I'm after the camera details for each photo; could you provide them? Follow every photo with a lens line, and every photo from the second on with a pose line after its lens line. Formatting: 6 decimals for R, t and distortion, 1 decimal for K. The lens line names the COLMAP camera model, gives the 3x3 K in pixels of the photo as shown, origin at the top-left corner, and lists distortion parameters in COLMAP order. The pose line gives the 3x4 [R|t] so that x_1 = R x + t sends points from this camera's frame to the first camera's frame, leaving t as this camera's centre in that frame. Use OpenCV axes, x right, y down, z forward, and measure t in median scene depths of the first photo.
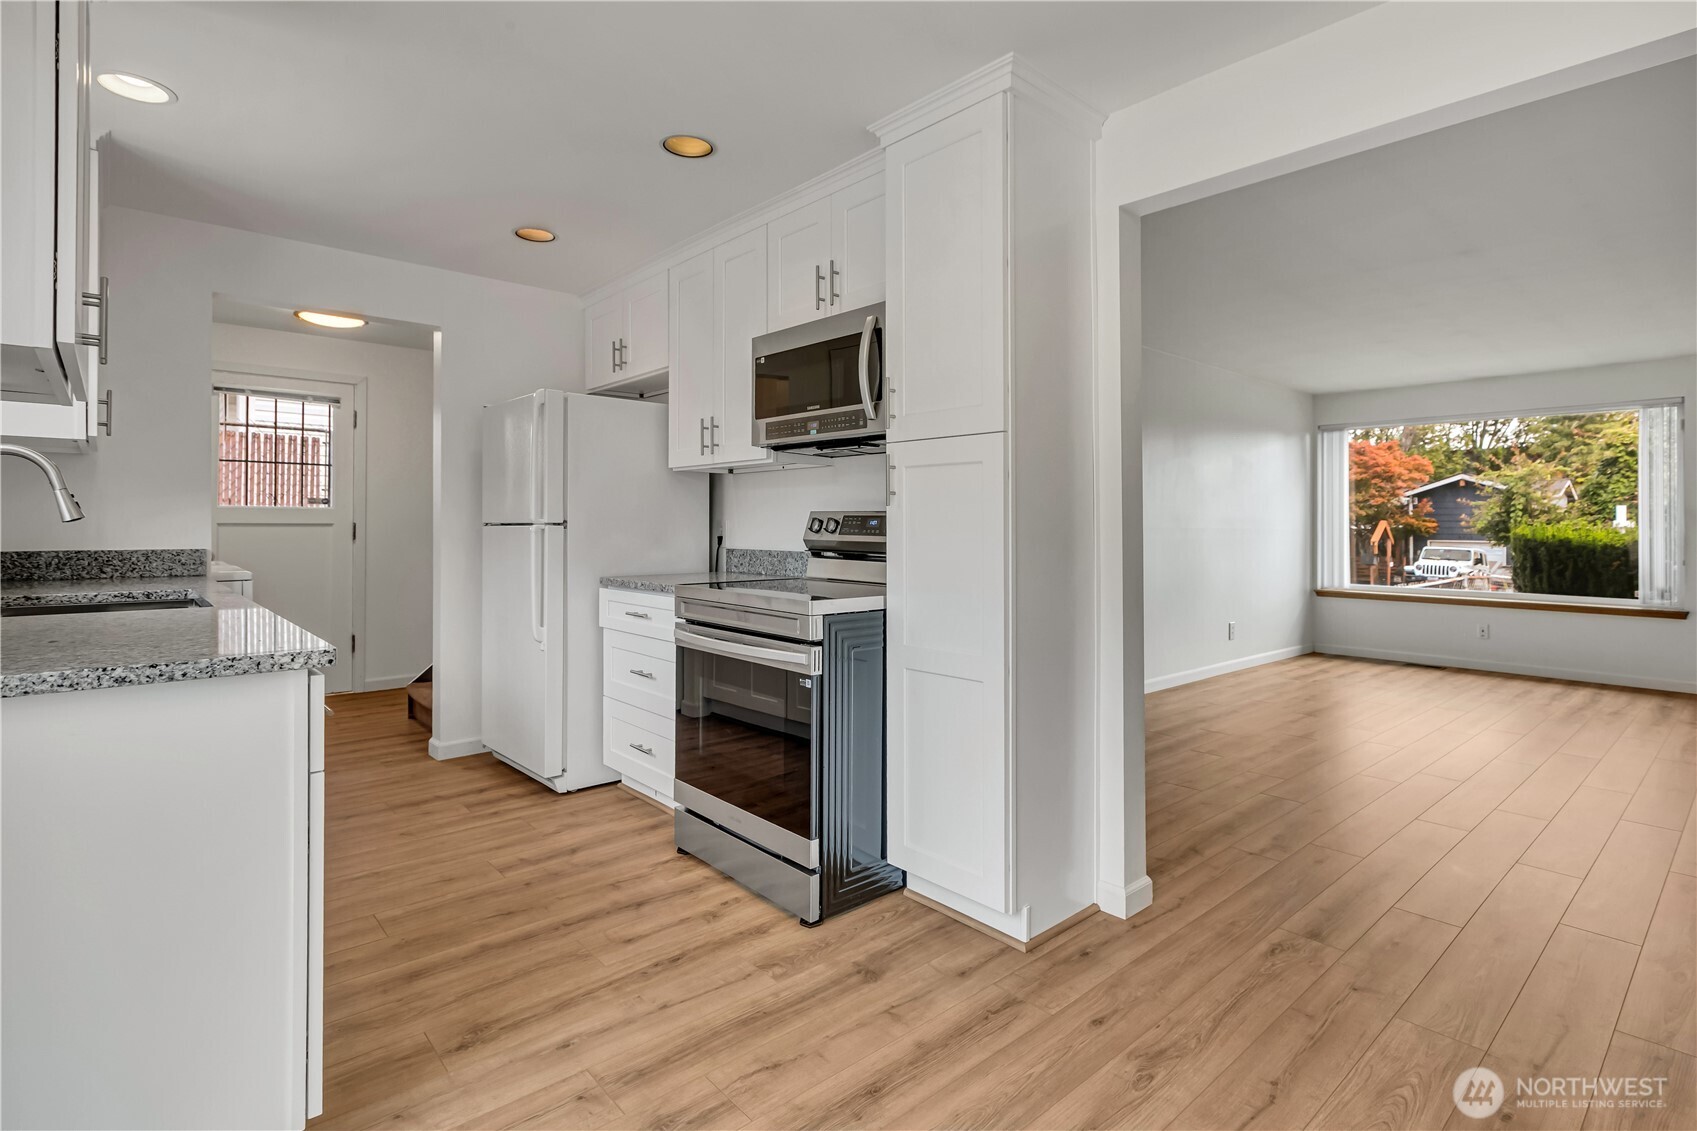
lens RADIAL K [[837.4, 0, 871.9], [0, 837.4, 528.5], [0, 0, 1]] dist [0.000768, -0.000812]
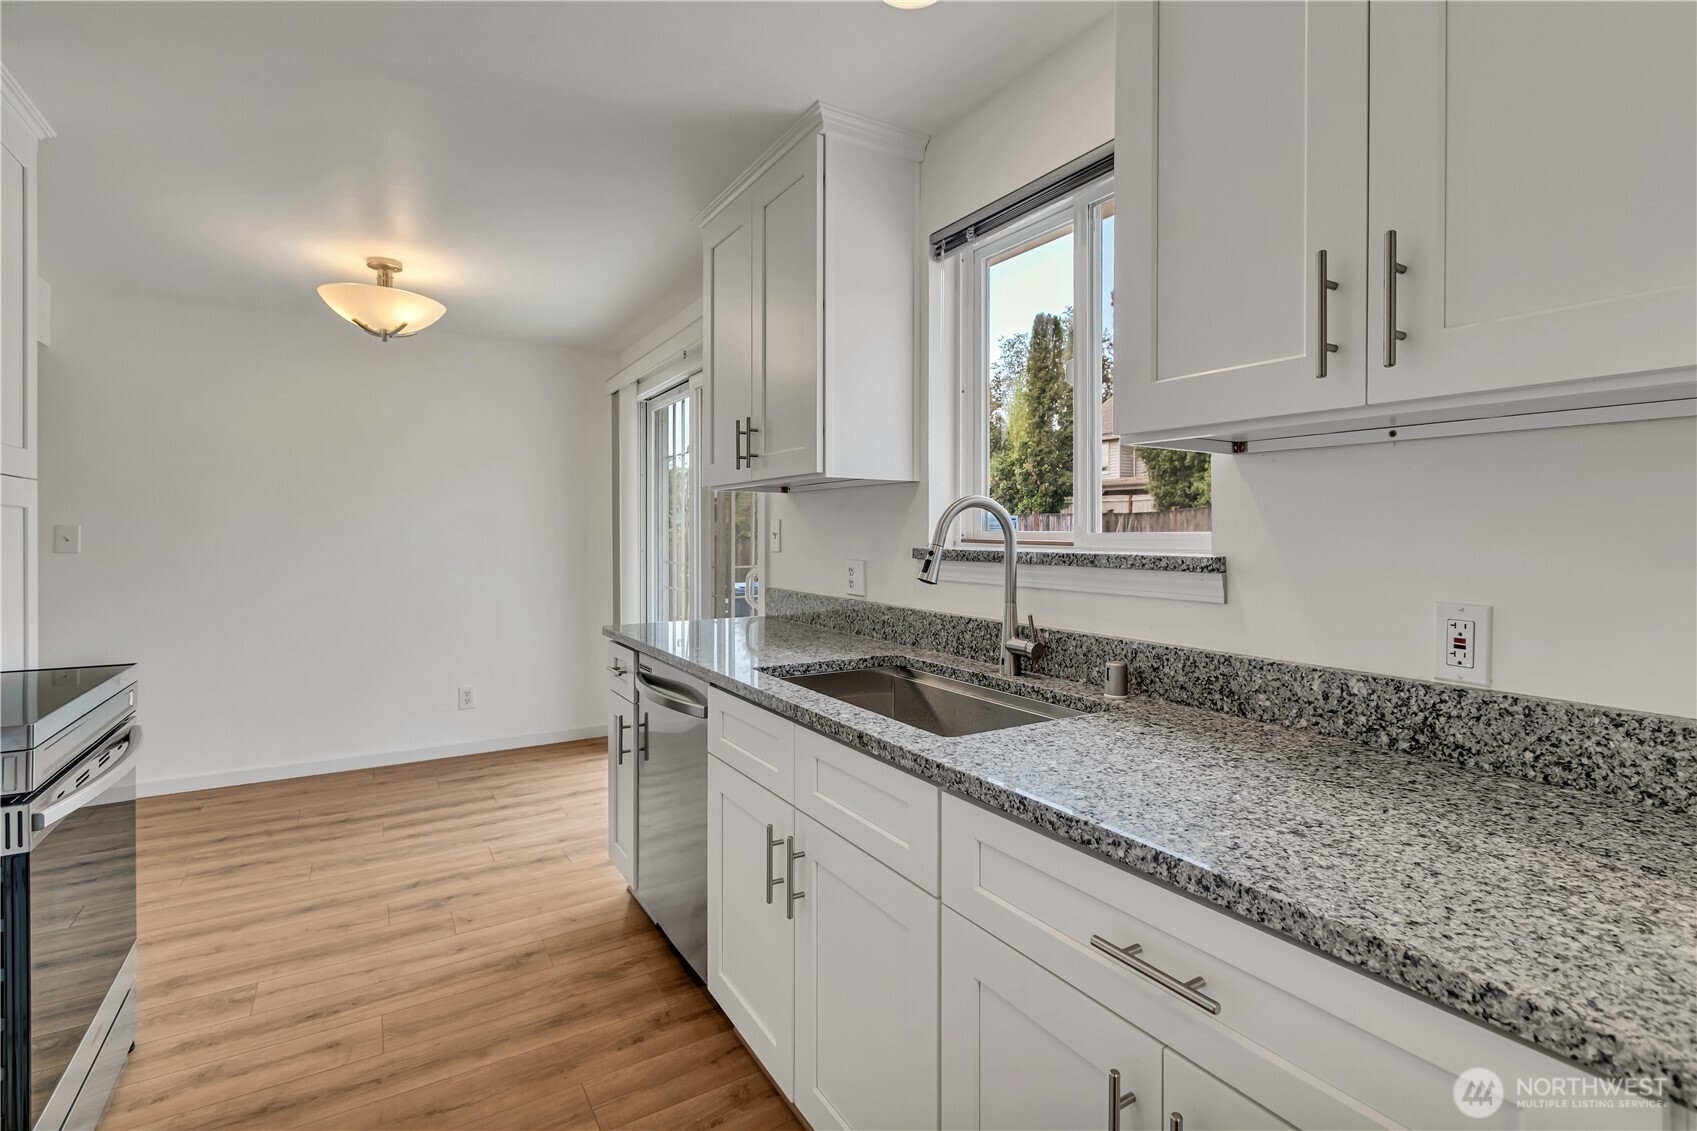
lens RADIAL K [[768.1, 0, 849.6], [0, 768.1, 530.3], [0, 0, 1]] dist [0.001083, -0.000007]
pose [[-0.984390, -0.006136, 0.175897, -0.730072], [-0.006125, 0.999981, 0.000605, -0.045061], [-0.175897, -0.000482, -0.984408, 1.282721]]
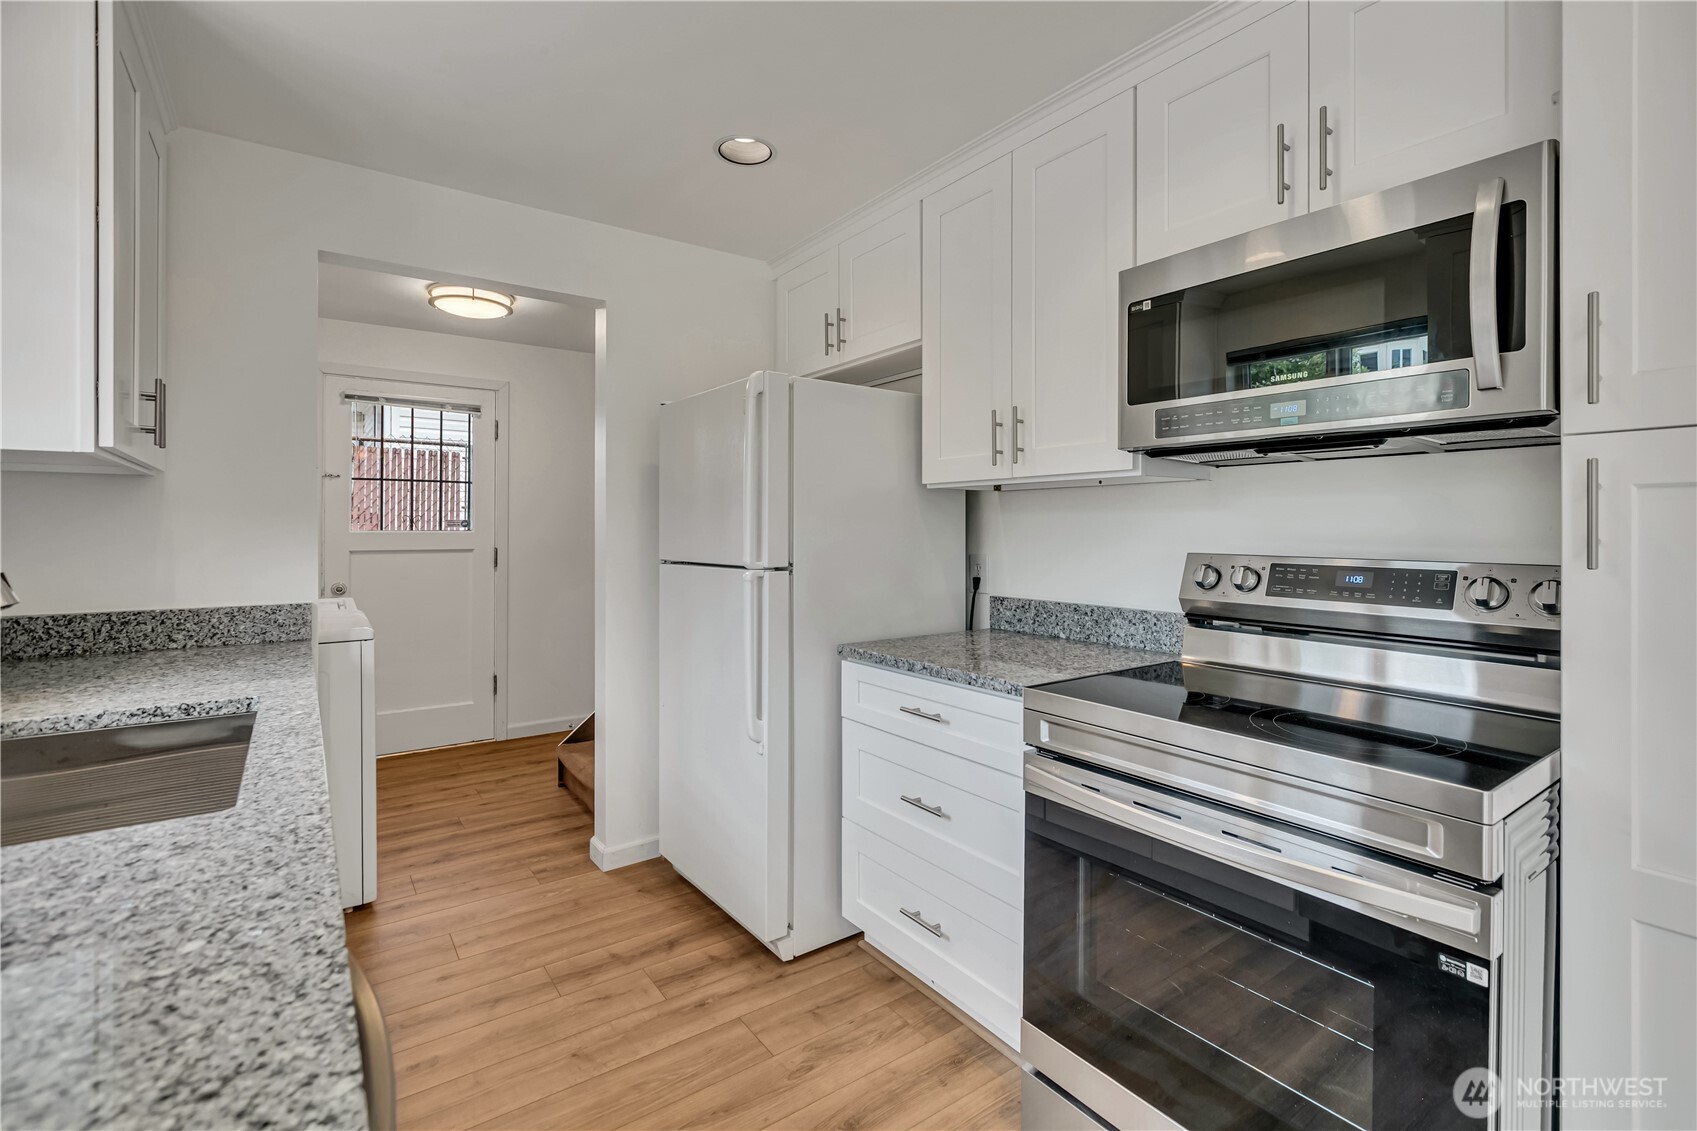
lens RADIAL K [[768.1, 0, 849.6], [0, 768.1, 530.3], [0, 0, 1]] dist [0.001083, -0.000007]
pose [[0.993304, -0.003546, -0.115475, -0.277837], [0.003381, 0.999993, -0.001622, -0.040169], [0.115480, 0.001221, 0.993309, 0.430473]]
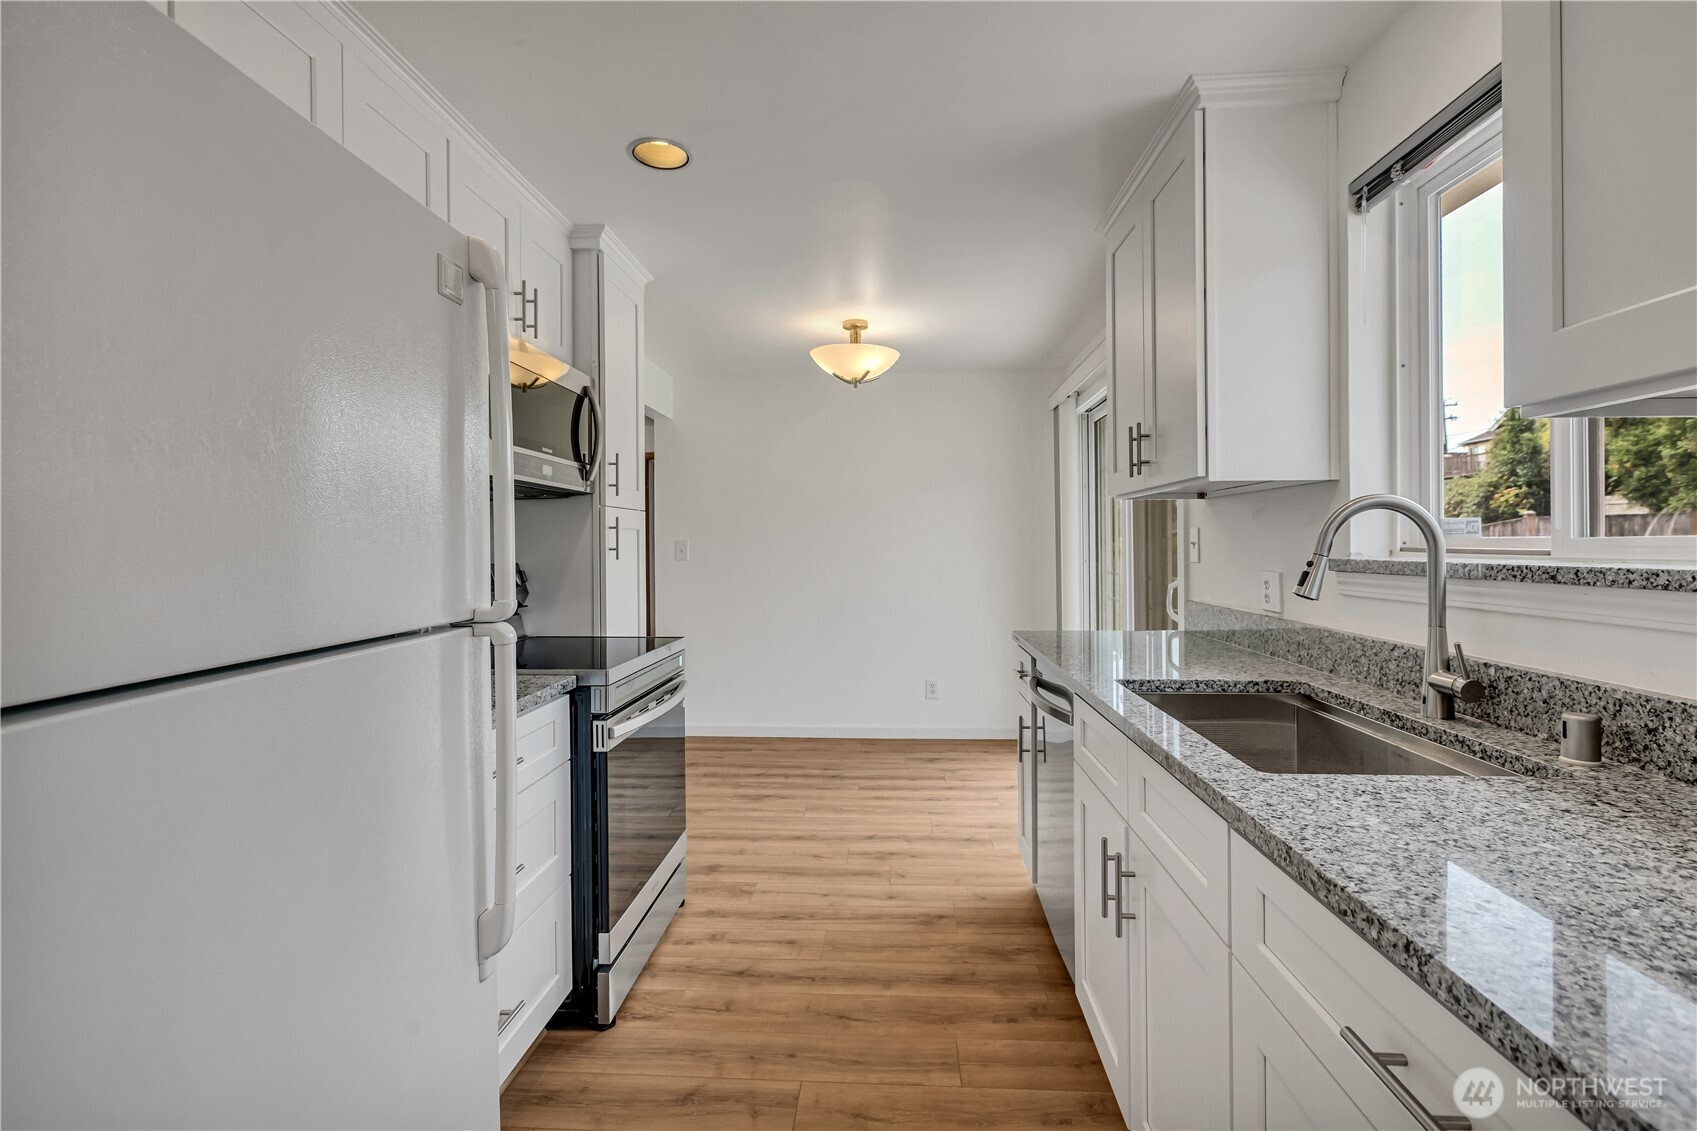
lens RADIAL K [[765.1, 0, 869.1], [0, 765.1, 542.4], [0, 0, 1]] dist [-0.000167, -0.000774]
pose [[-0.713422, 0.001986, 0.700732, -0.828250], [0.004954, 0.999985, 0.002209, -0.044065], [-0.700718, 0.005047, -0.713421, 1.254278]]
